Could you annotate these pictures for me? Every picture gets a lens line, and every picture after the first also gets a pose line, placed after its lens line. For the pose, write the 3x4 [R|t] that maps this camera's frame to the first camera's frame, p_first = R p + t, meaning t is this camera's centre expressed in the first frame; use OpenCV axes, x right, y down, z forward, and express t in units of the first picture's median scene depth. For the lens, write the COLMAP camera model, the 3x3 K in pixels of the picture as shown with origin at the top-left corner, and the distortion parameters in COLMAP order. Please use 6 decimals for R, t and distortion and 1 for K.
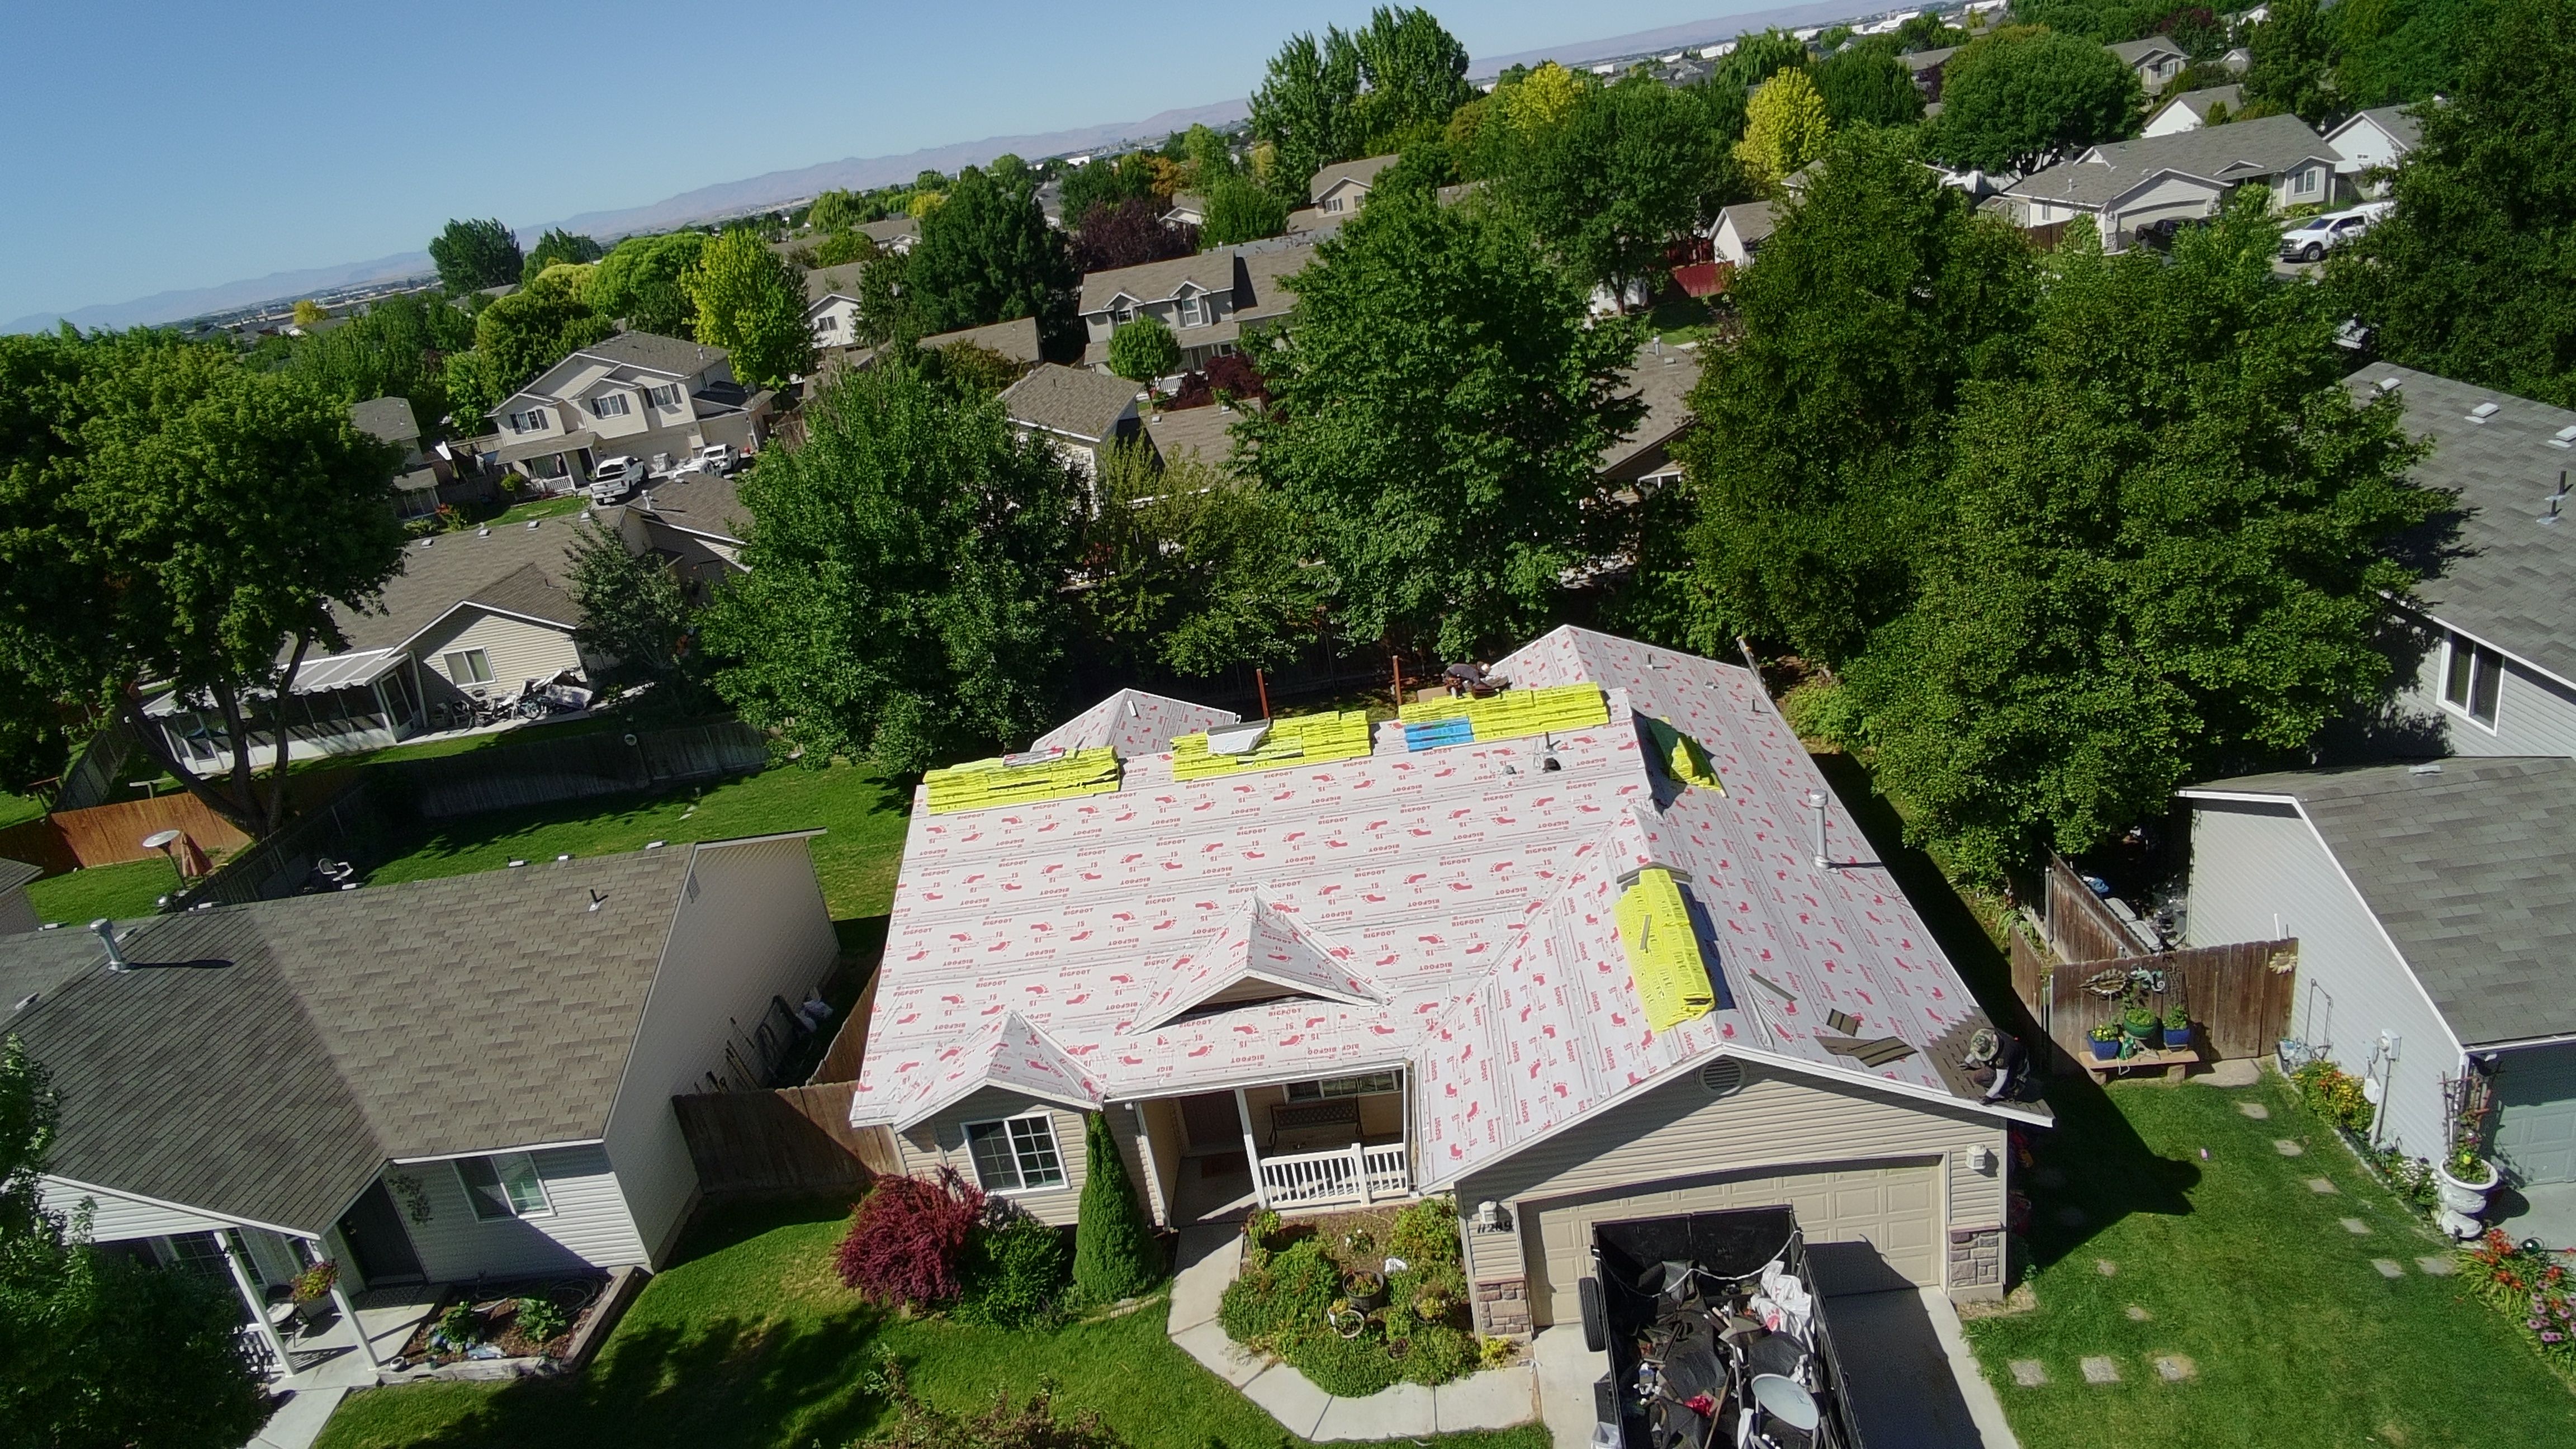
lens RADIAL K [[1566.7, 0, 1286.8], [0, 1566.7, 718.0], [0, 0, 1]] dist [-0.042963, 0.023545]
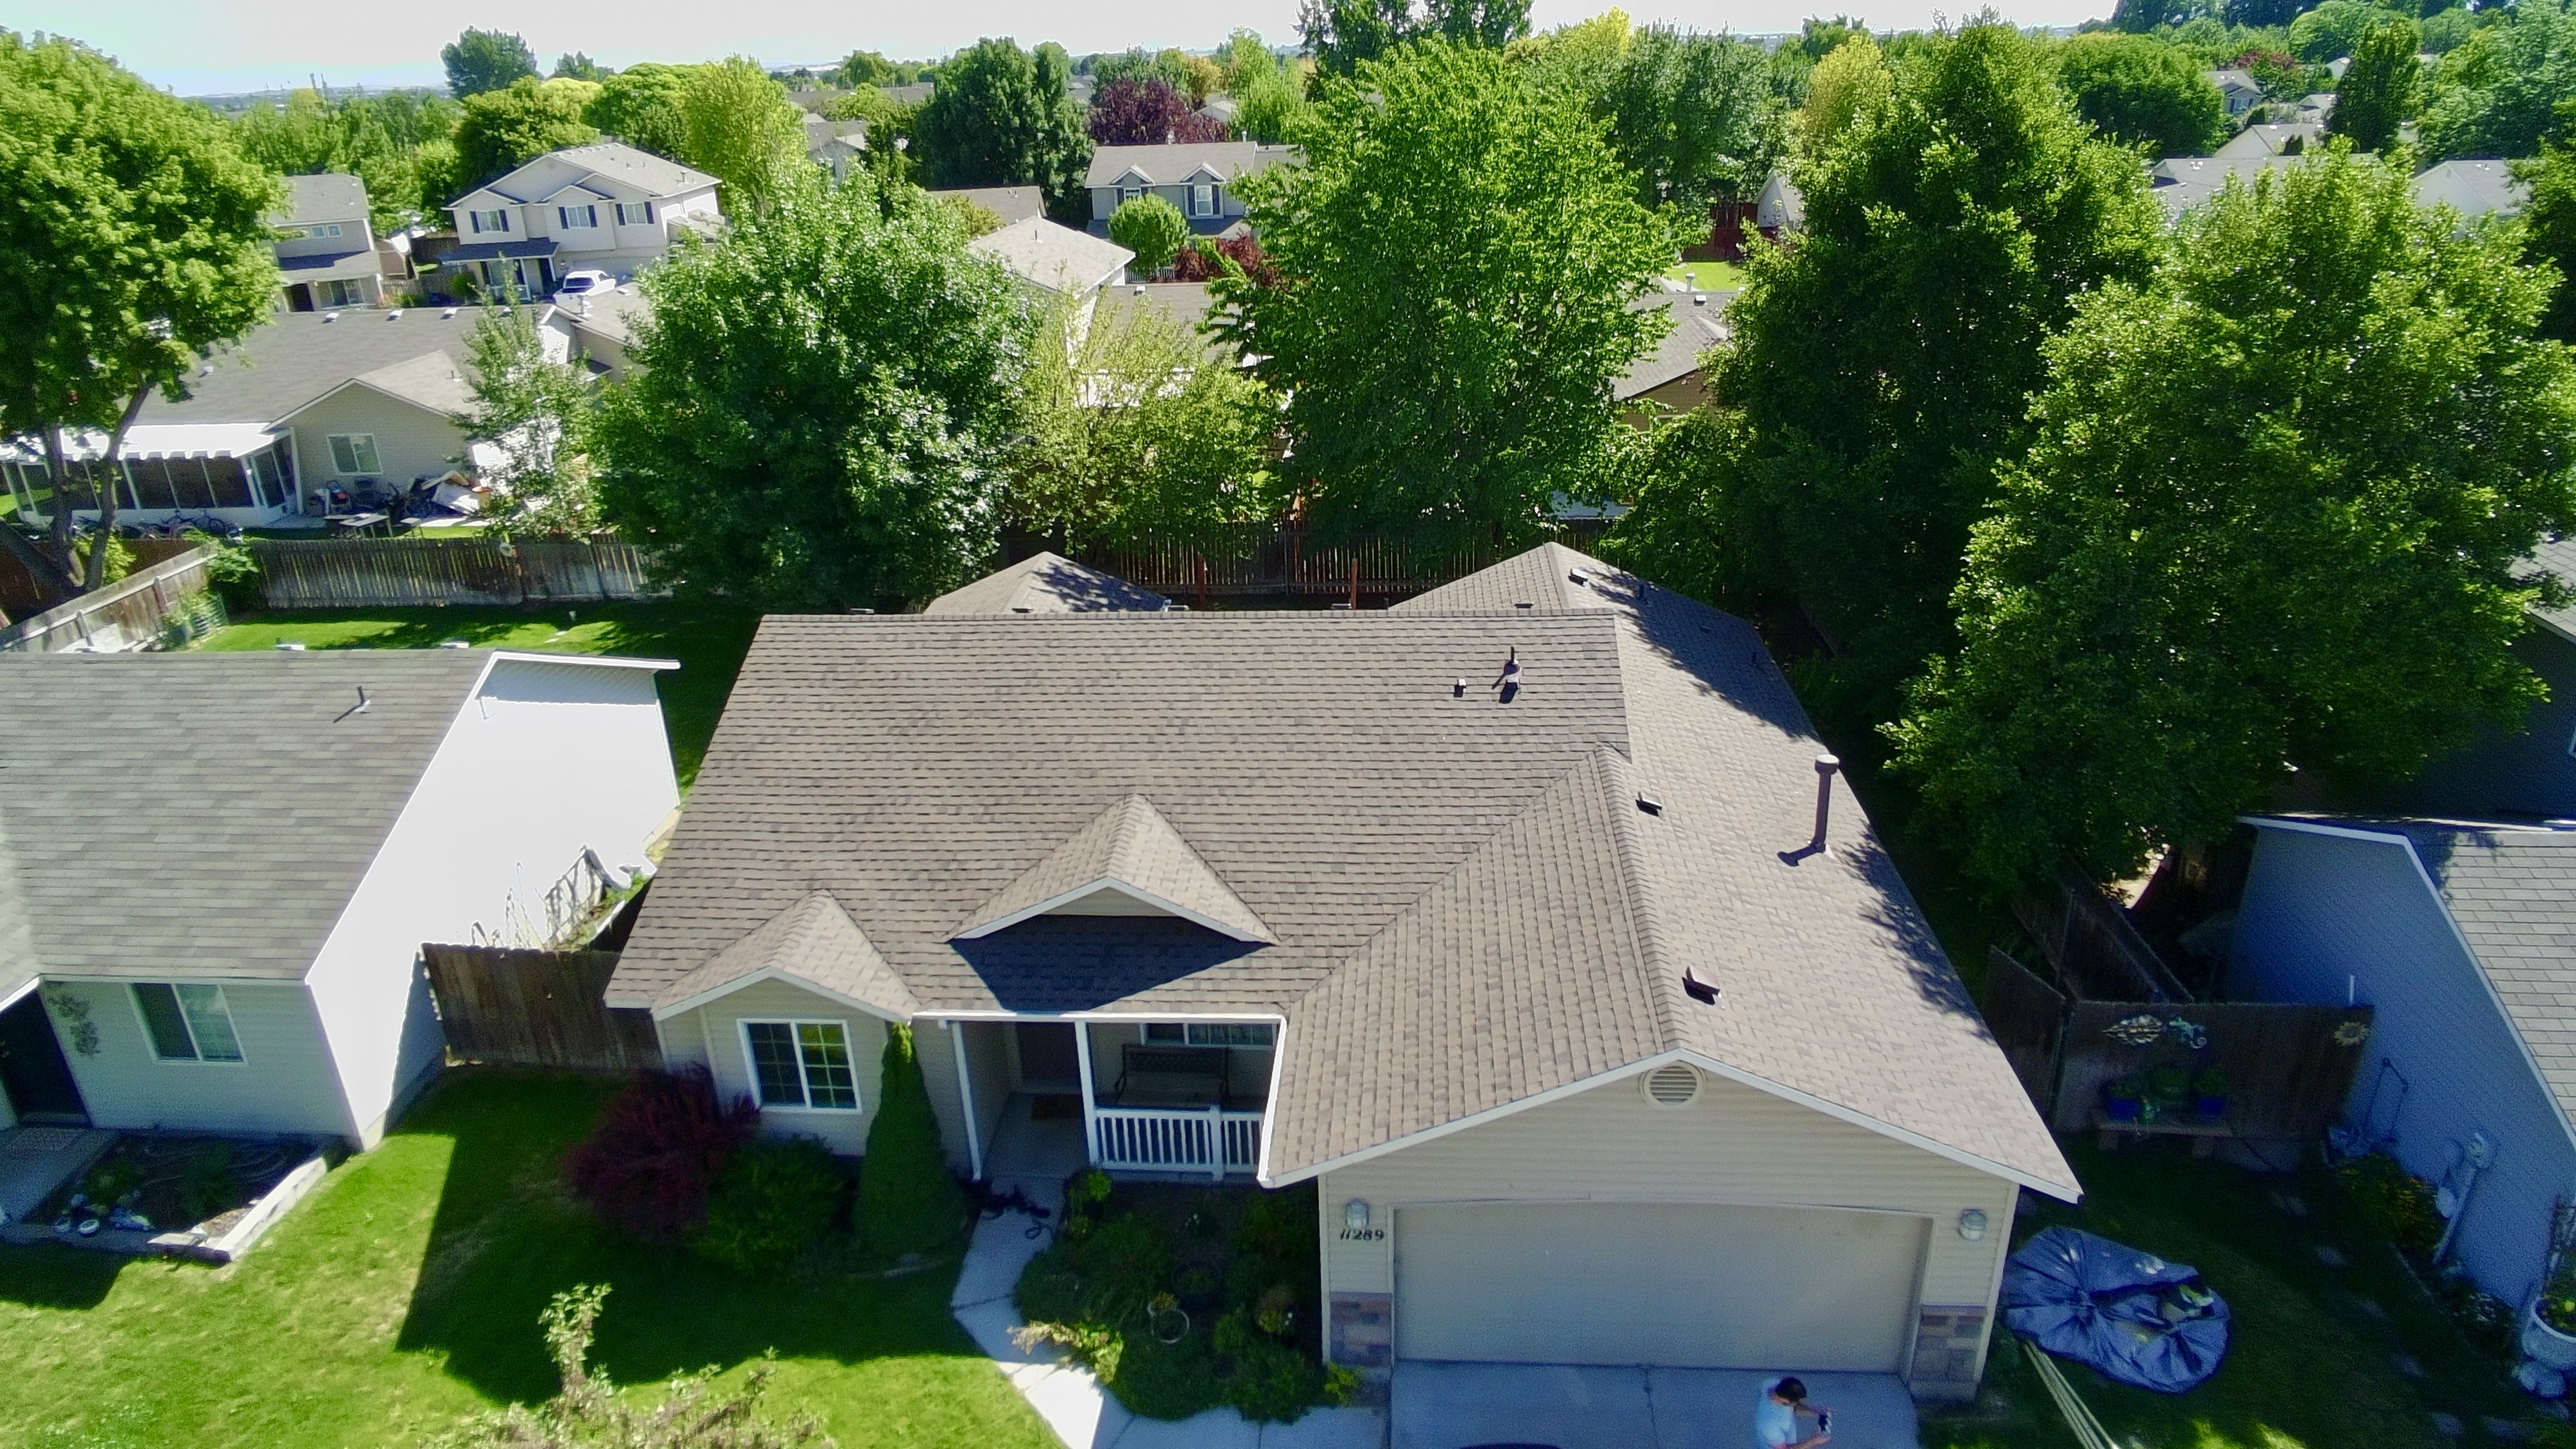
lens RADIAL K [[1566.7, 0, 1286.8], [0, 1566.7, 718.0], [0, 0, 1]] dist [-0.042963, 0.023545]
pose [[0.990900, 0.132211, 0.025230, 0.033464], [-0.133112, 0.990364, 0.038202, 0.033106], [-0.019936, -0.041213, 0.998951, 0.181974]]
